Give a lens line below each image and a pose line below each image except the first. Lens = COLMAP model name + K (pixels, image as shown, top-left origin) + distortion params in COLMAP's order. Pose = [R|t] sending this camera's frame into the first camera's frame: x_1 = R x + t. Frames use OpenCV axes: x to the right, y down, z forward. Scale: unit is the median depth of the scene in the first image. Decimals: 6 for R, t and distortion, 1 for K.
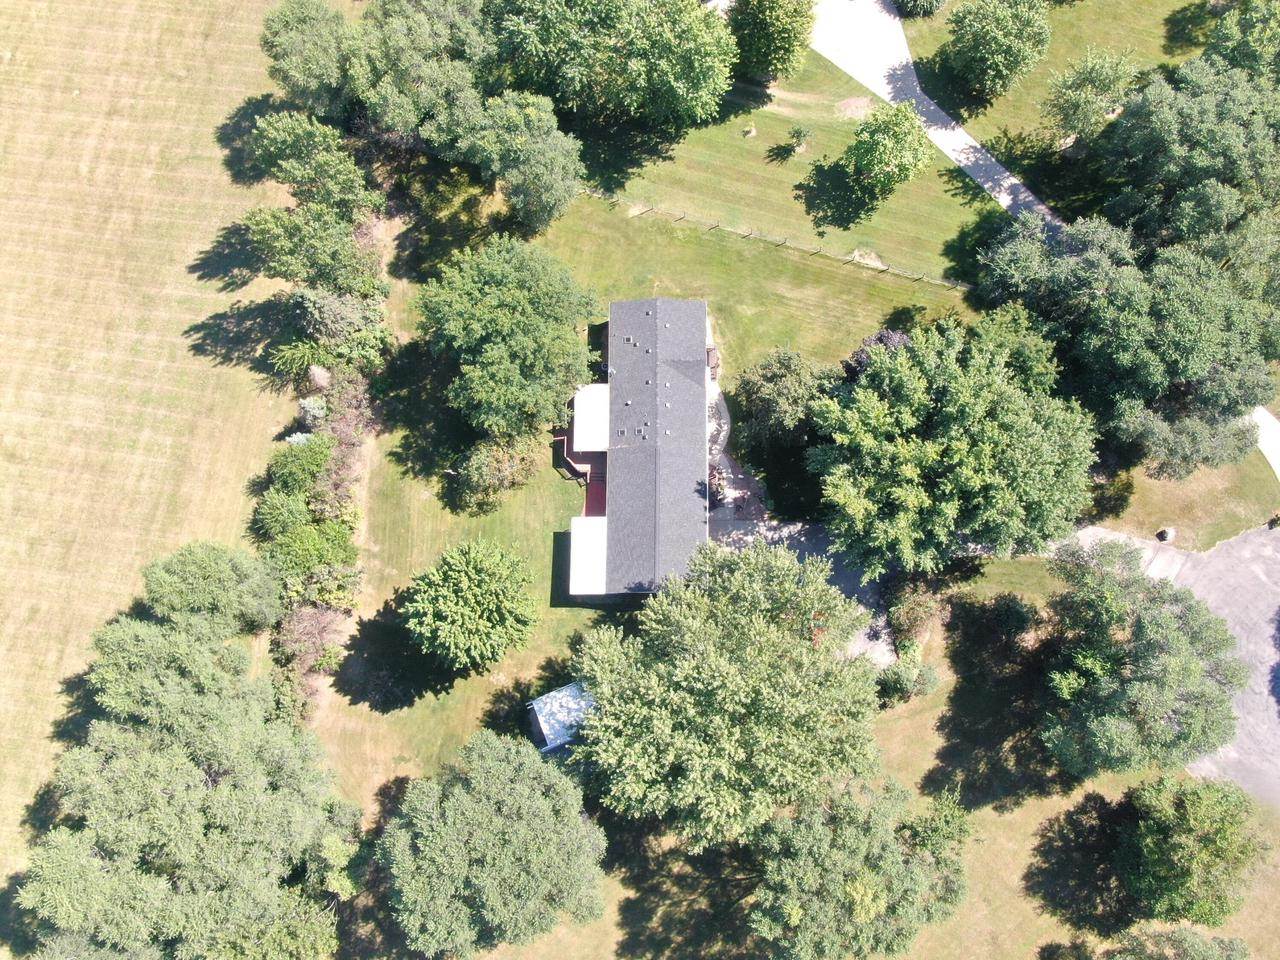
lens RADIAL K [[1035.1, 0, 642.4], [0, 1035.1, 479.2], [0, 0, 1]] dist [-0.029174, 0.003052]
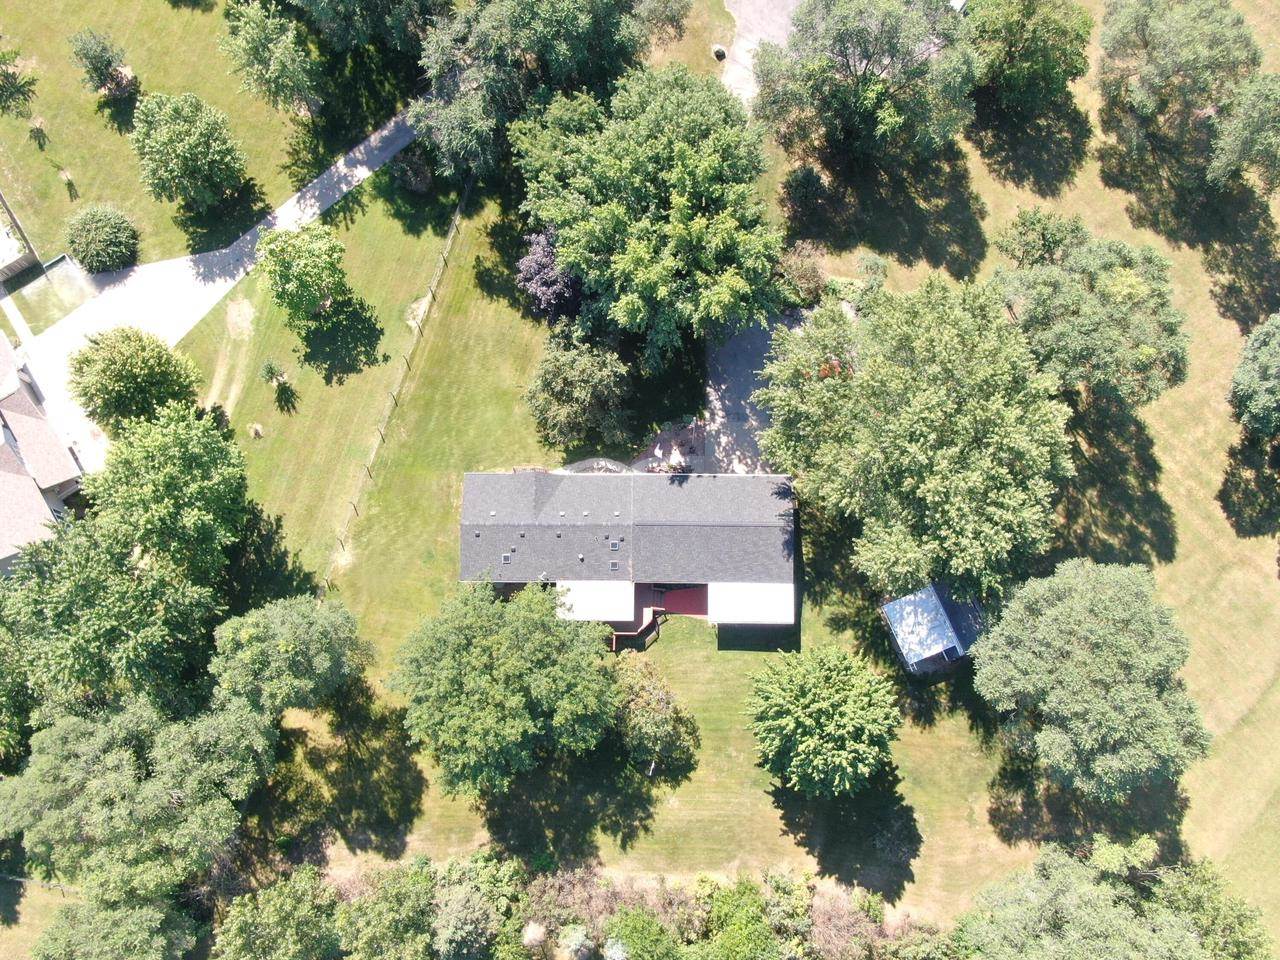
lens RADIAL K [[1035.1, 0, 647.3], [0, 1035.1, 534.7], [0, 0, 1]] dist [-0.029174, 0.003052]
pose [[0.000298, -0.971059, 0.238838, -0.204197], [0.982309, 0.045010, 0.181777, -0.177450], [-0.187266, 0.234559, 0.953894, 0.132259]]
